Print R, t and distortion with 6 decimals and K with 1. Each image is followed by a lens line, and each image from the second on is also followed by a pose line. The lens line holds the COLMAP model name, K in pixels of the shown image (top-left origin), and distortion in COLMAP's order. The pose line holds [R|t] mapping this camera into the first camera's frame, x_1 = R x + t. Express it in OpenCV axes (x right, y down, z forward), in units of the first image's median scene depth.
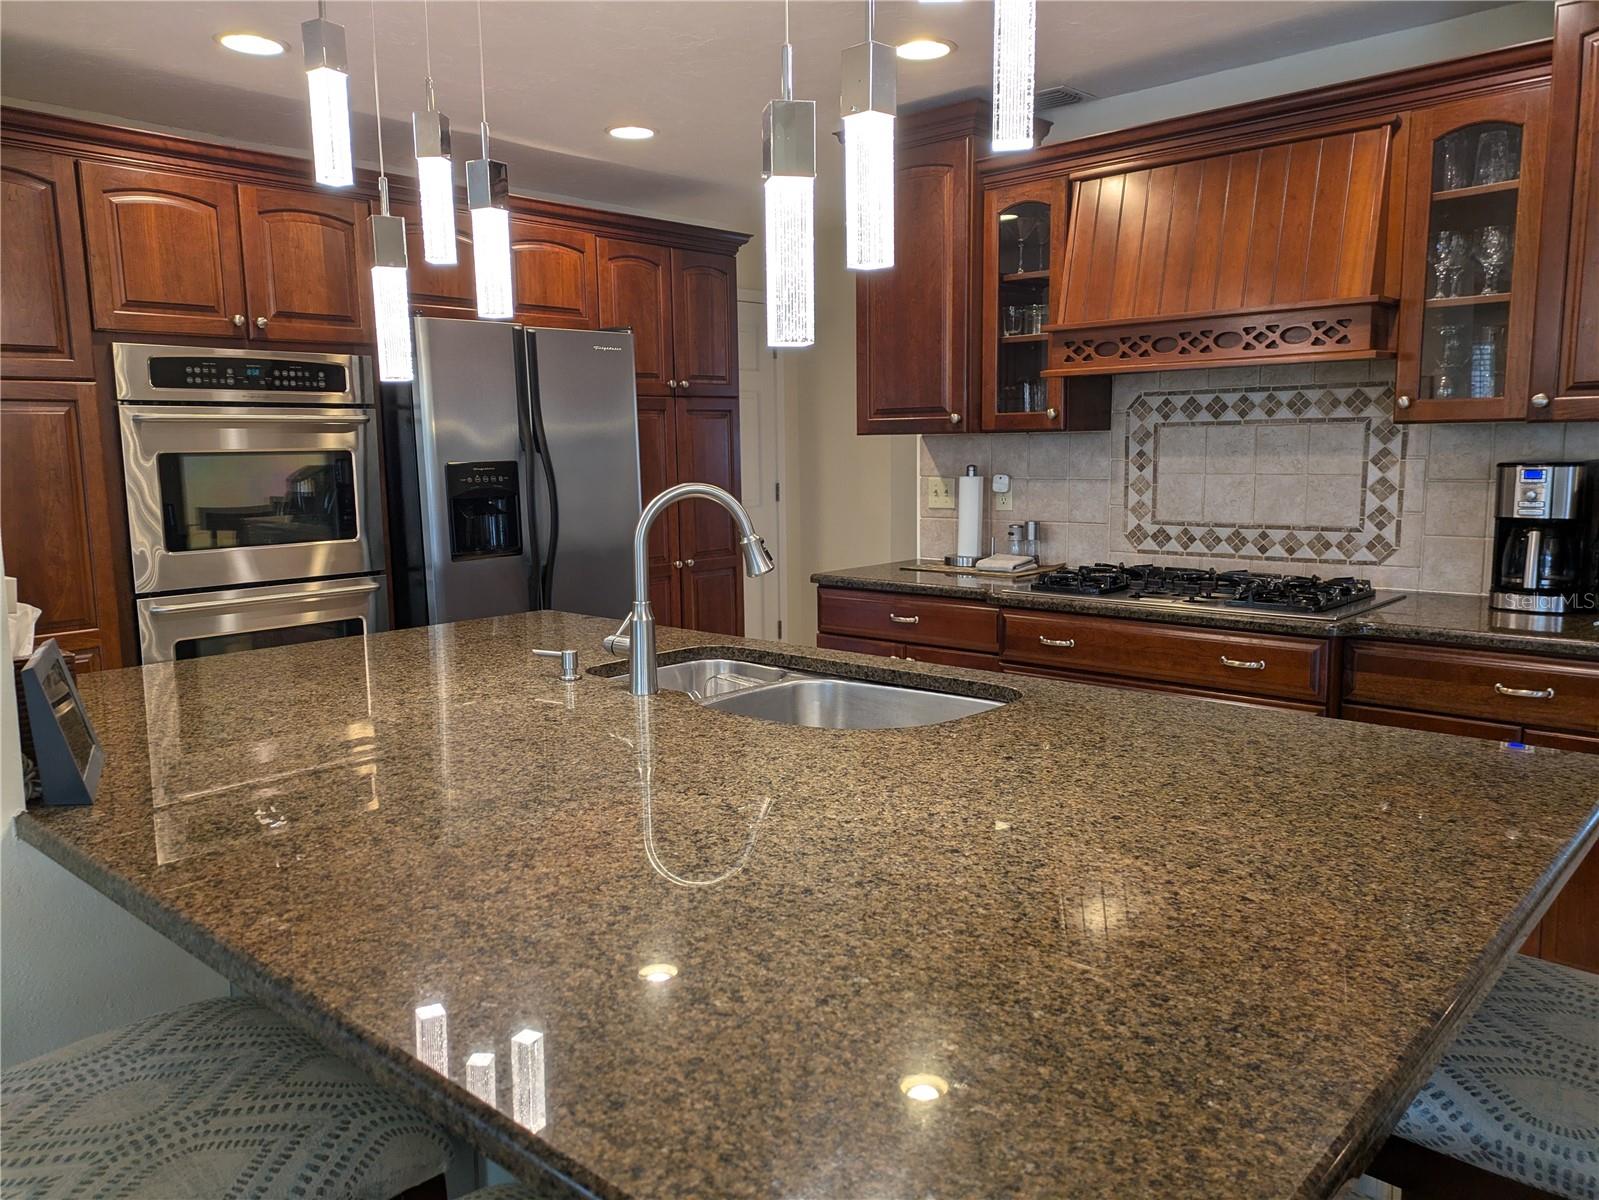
lens RADIAL K [[1182.3, 0, 796.1], [0, 1182.3, 594.4], [0, 0, 1]] dist [0.043942, 0.001018]
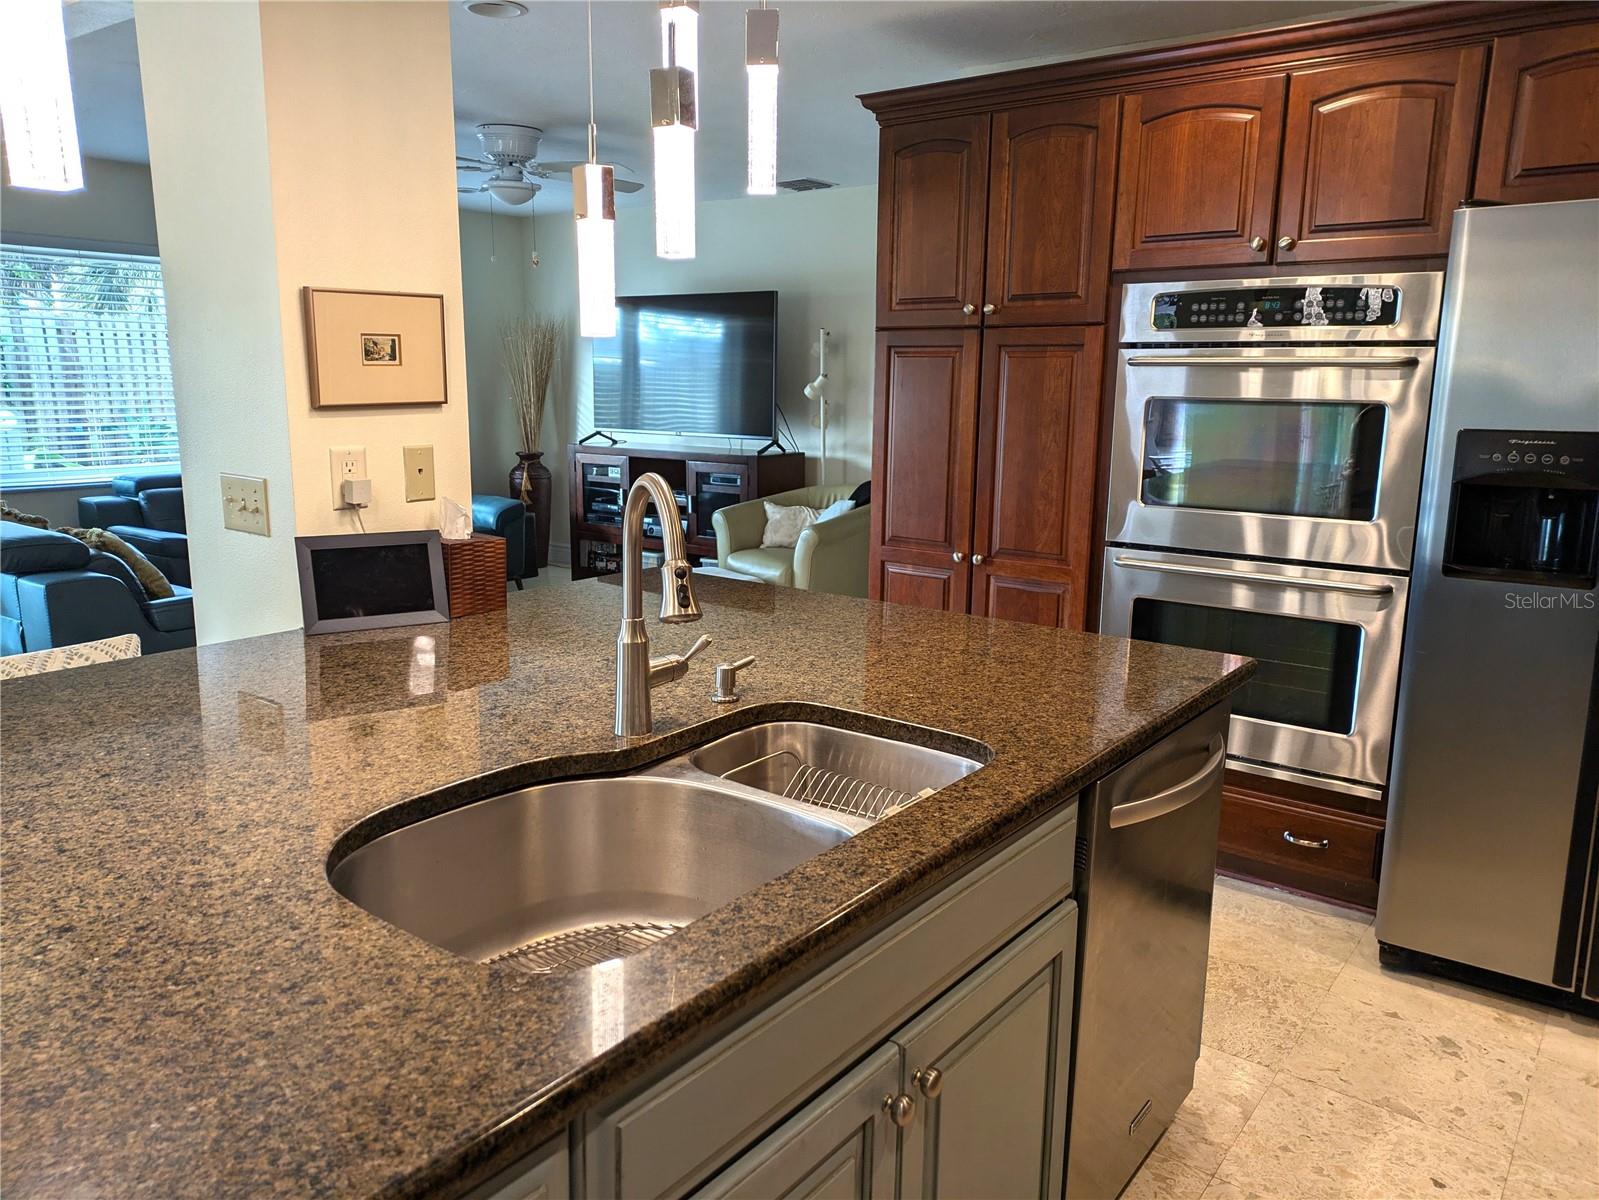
lens RADIAL K [[1182.3, 0, 795.0], [0, 1182.3, 606.7], [0, 0, 1]] dist [0.043942, 0.001018]
pose [[0.064083, 0.208362, -0.975950, 0.388719], [-0.145173, 0.969504, 0.197453, -0.102408], [0.987329, 0.129028, 0.092377, 0.649041]]
